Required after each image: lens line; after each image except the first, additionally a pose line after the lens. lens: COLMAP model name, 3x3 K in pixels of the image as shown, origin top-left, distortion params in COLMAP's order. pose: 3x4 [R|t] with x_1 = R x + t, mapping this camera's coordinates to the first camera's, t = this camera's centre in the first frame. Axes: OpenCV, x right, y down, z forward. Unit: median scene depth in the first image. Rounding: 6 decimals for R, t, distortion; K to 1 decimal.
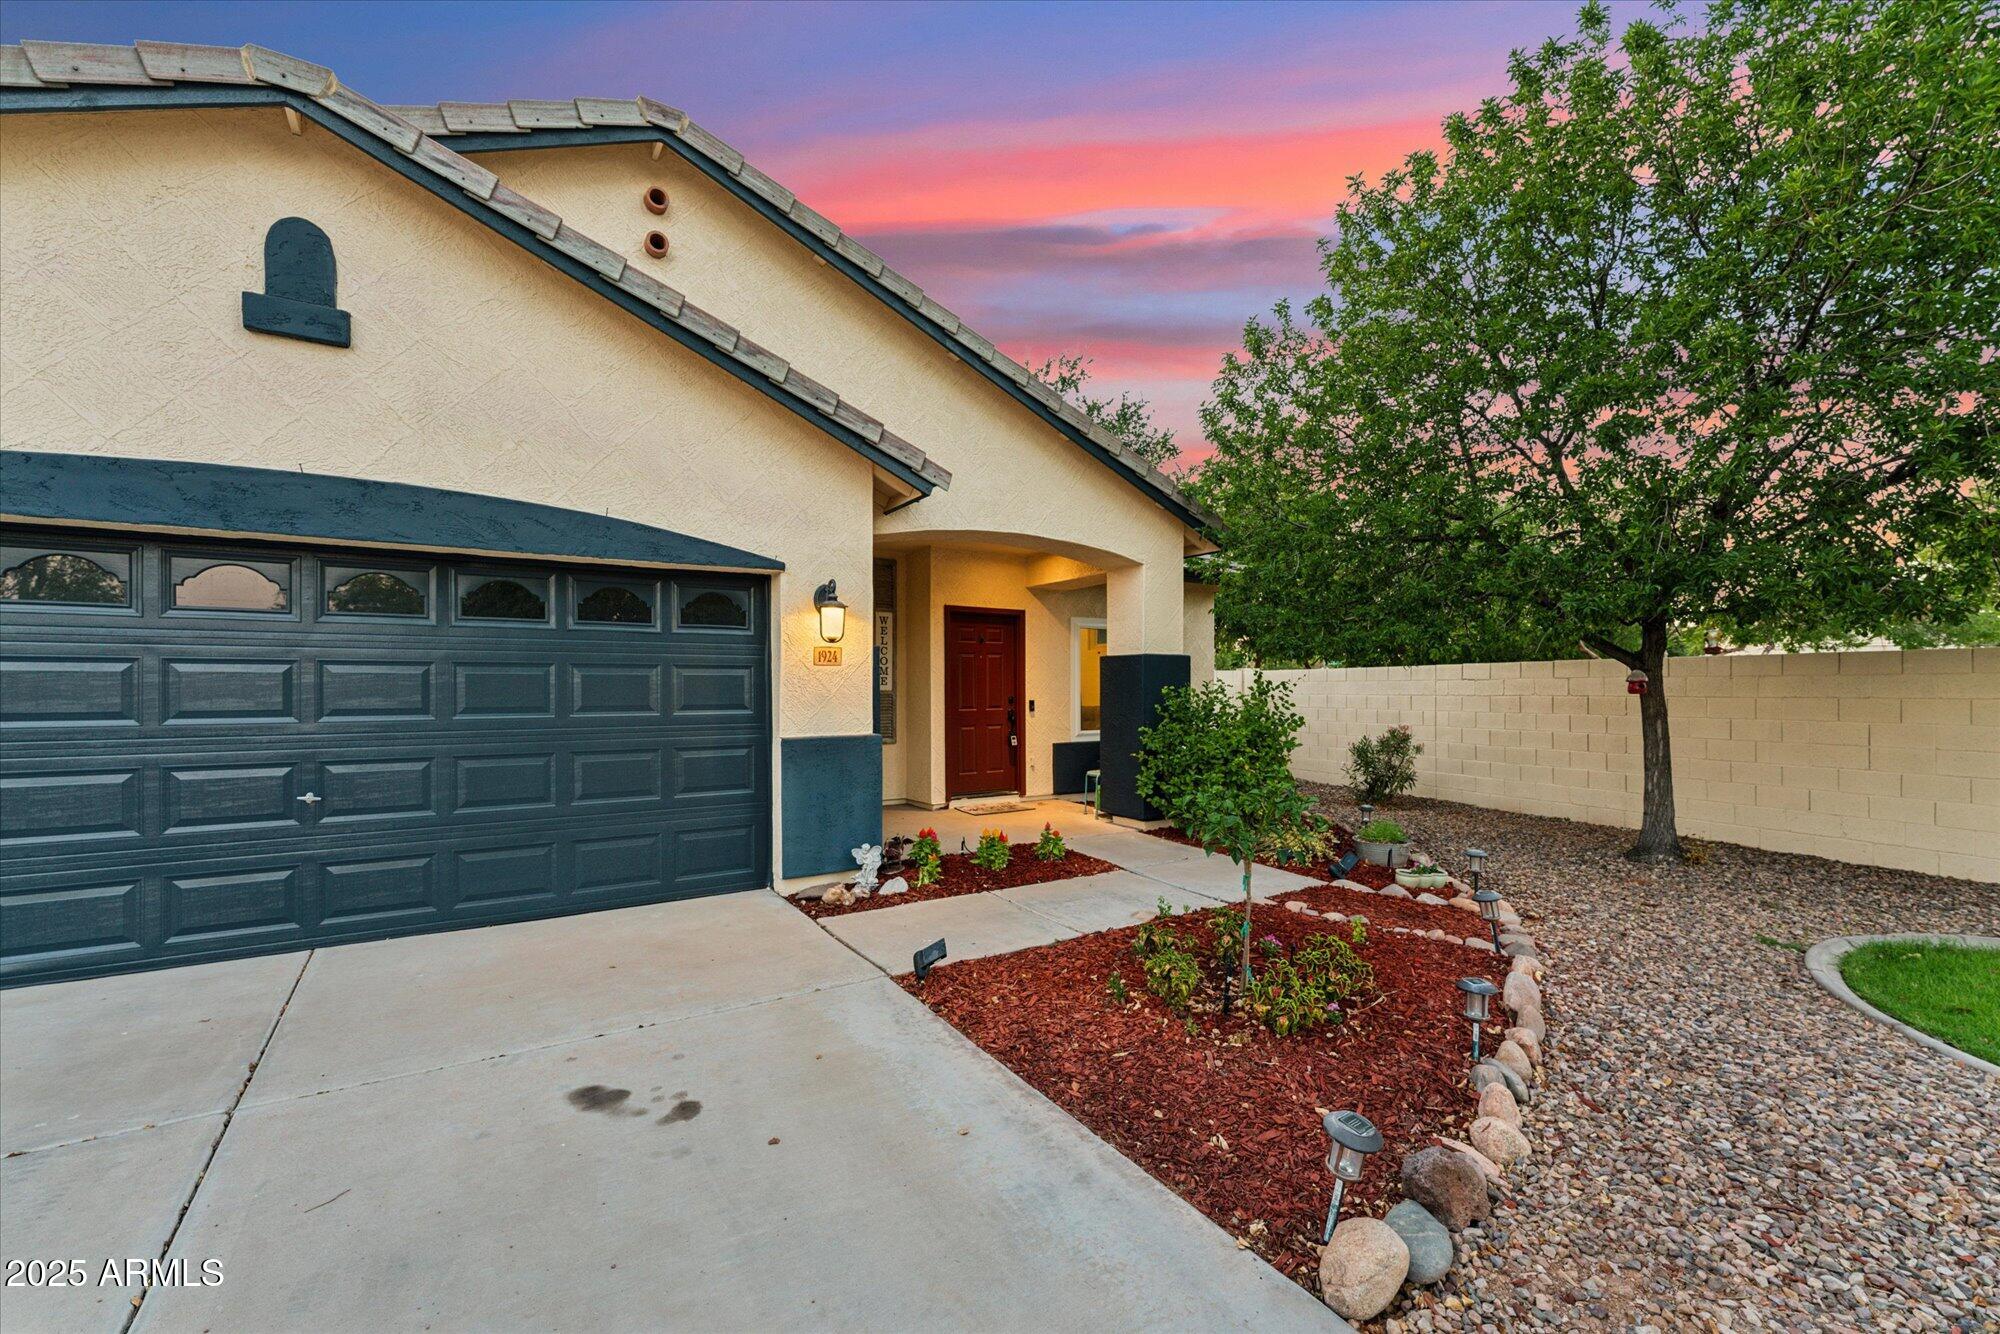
lens RADIAL K [[815.6, 0, 999.3], [0, 815.6, 684.8], [0, 0, 1]] dist [-0.000914, -0.000160]
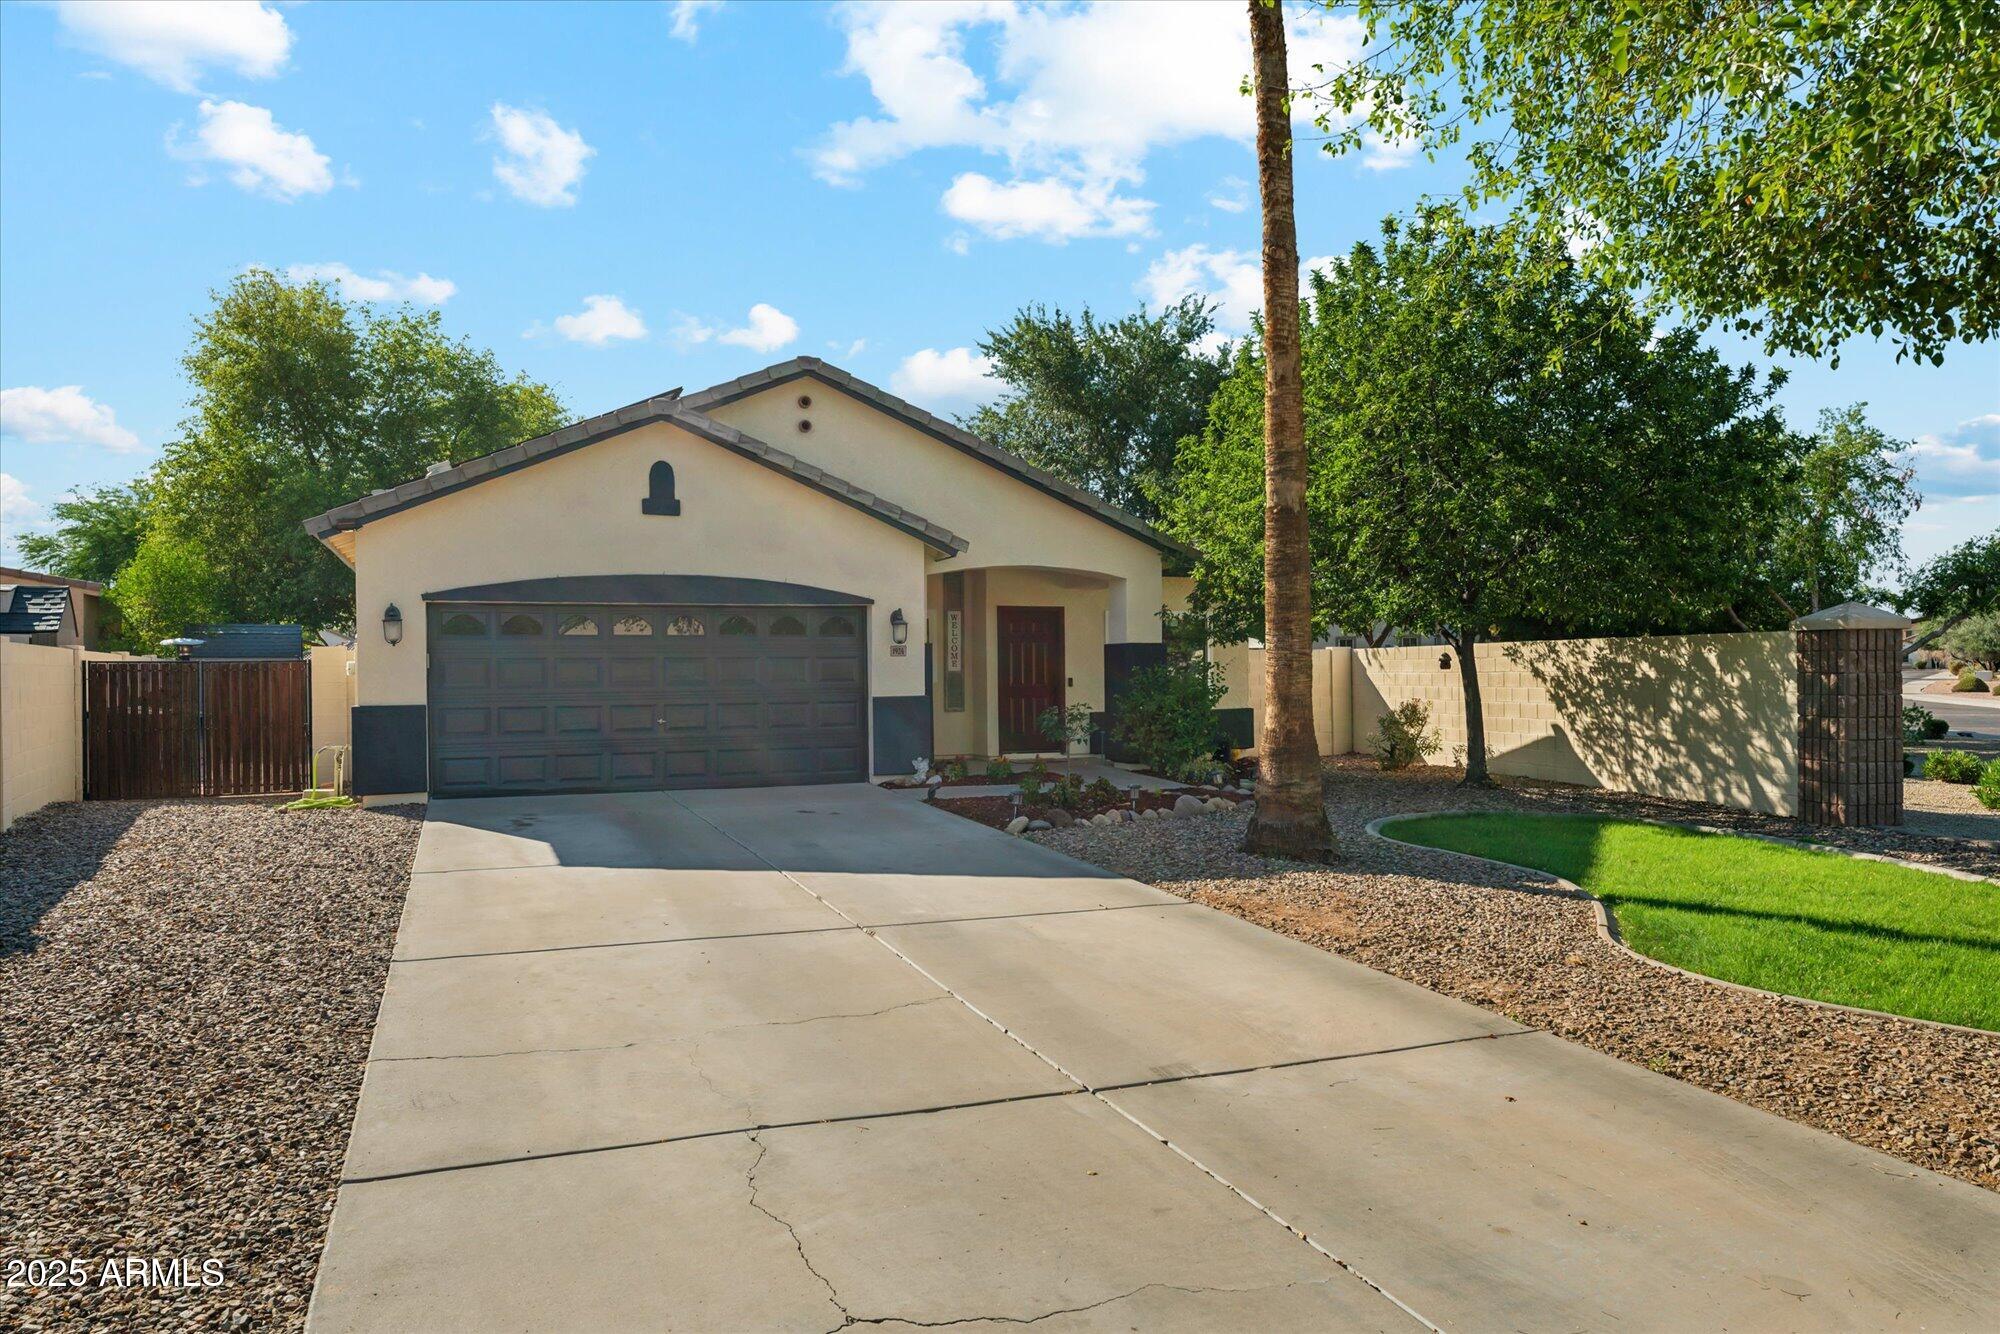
lens RADIAL K [[1321.7, 0, 1000.0], [0, 1321.7, 667.0], [0, 0, 1]] dist [-0.001917, -0.000898]
pose [[0.982101, -0.006063, -0.188258, 0.549889], [0.006551, 0.999977, 0.001971, -0.004646], [0.188242, -0.003169, 0.982118, -1.786152]]
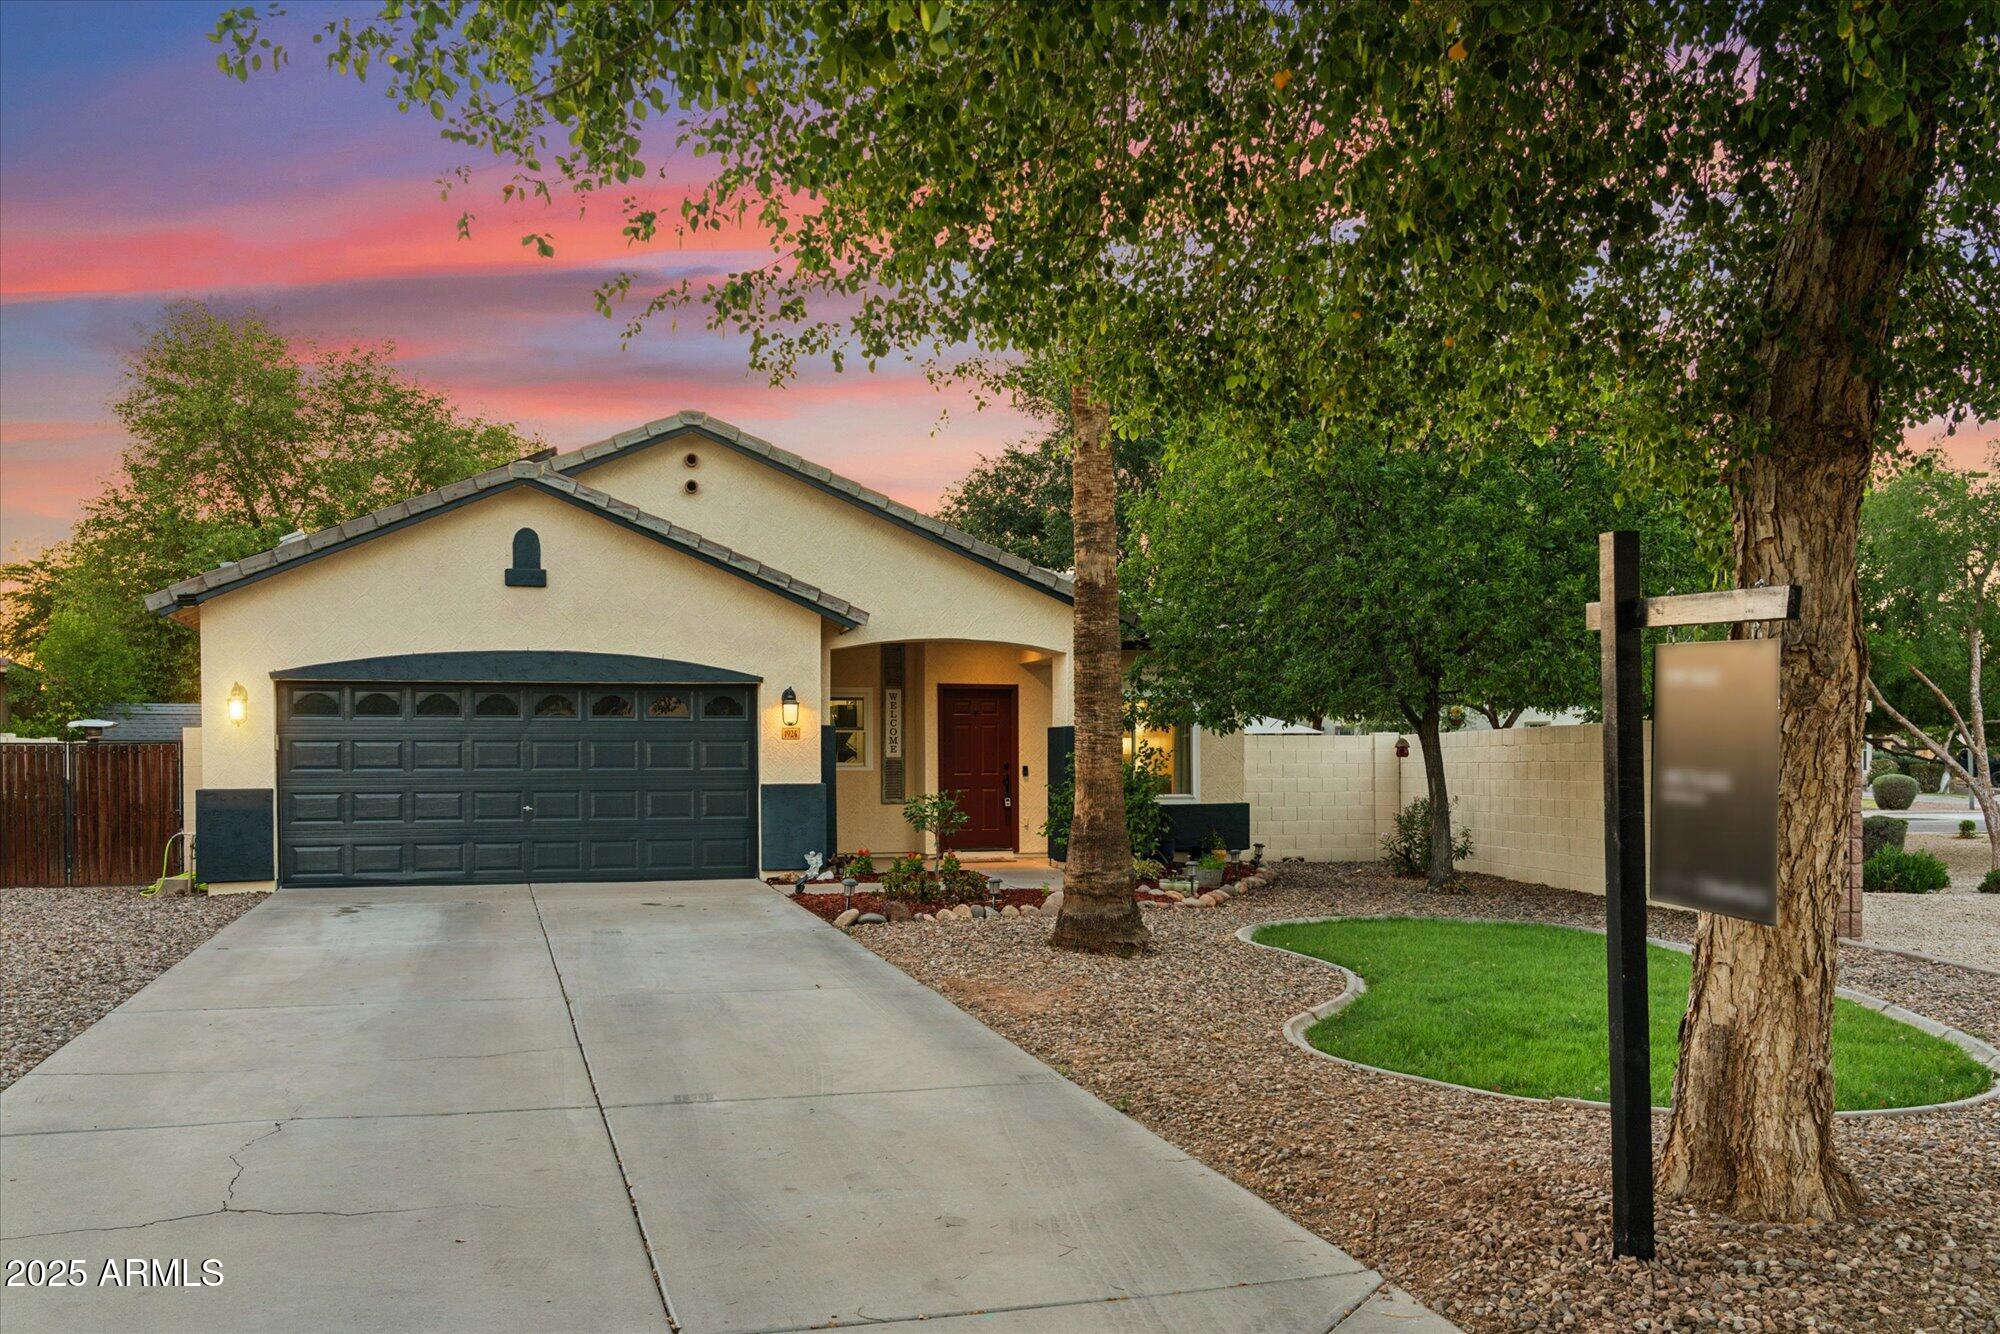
lens RADIAL K [[1692.9, 0, 1001.5], [0, 1692.9, 764.2], [0, 0, 1]] dist [0.005341, 0.006922]
pose [[0.959050, -0.000776, -0.283237, 1.139736], [0.002124, 0.999988, 0.004450, 0.010666], [0.283230, -0.004870, 0.959040, -2.090972]]
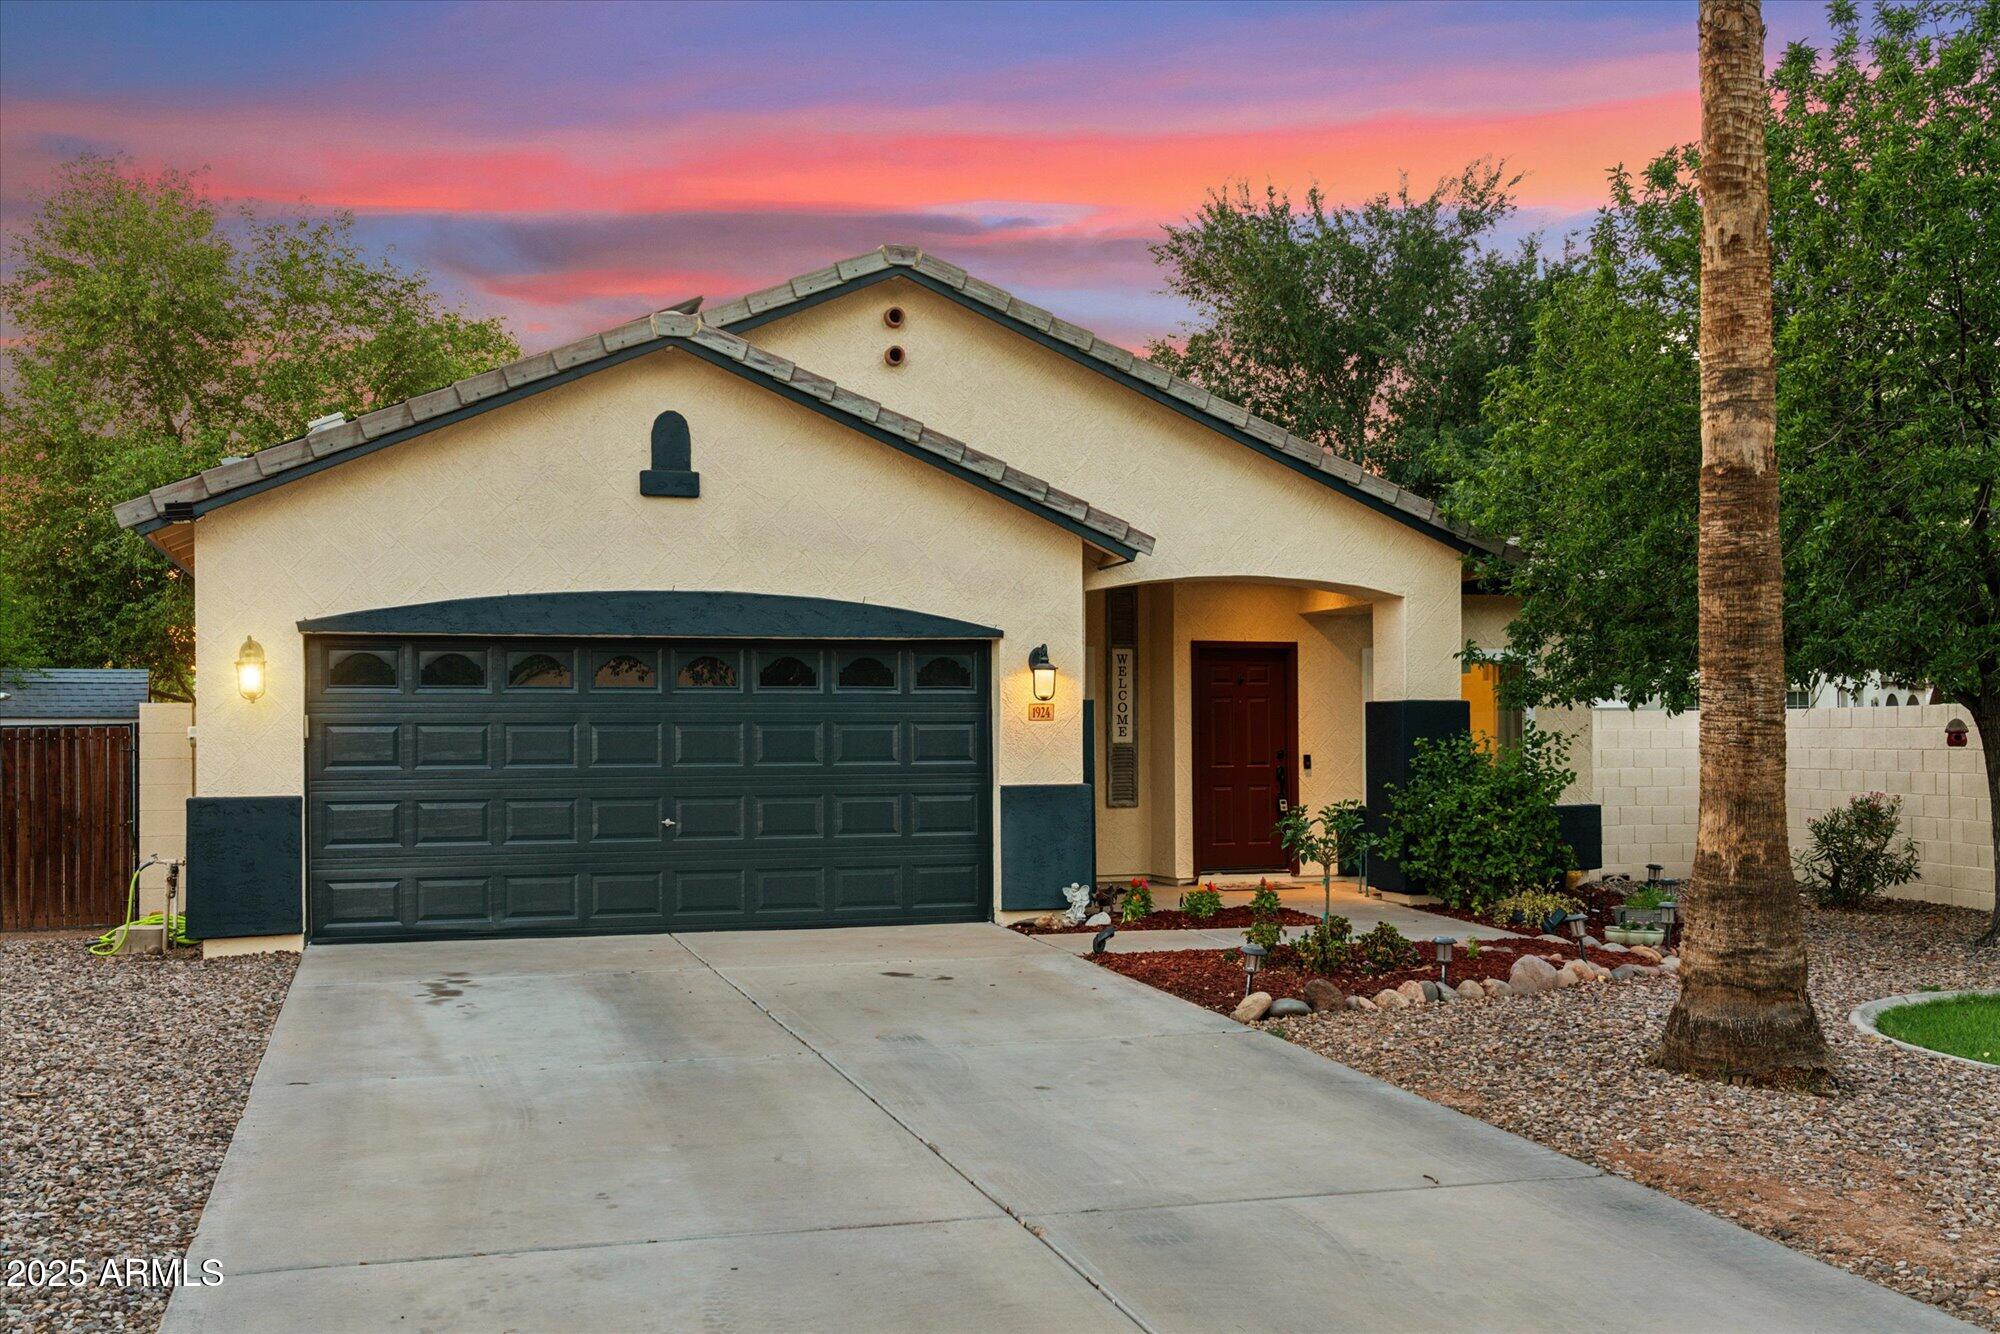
lens RADIAL K [[1903.6, 0, 998.3], [0, 1903.6, 707.3], [0, 0, 1]] dist [0.030870, -0.007586]
pose [[0.963641, -0.005806, -0.267139, 0.427144], [0.002981, 0.999935, -0.010978, -0.014039], [0.267185, 0.009782, 0.963596, -1.516727]]
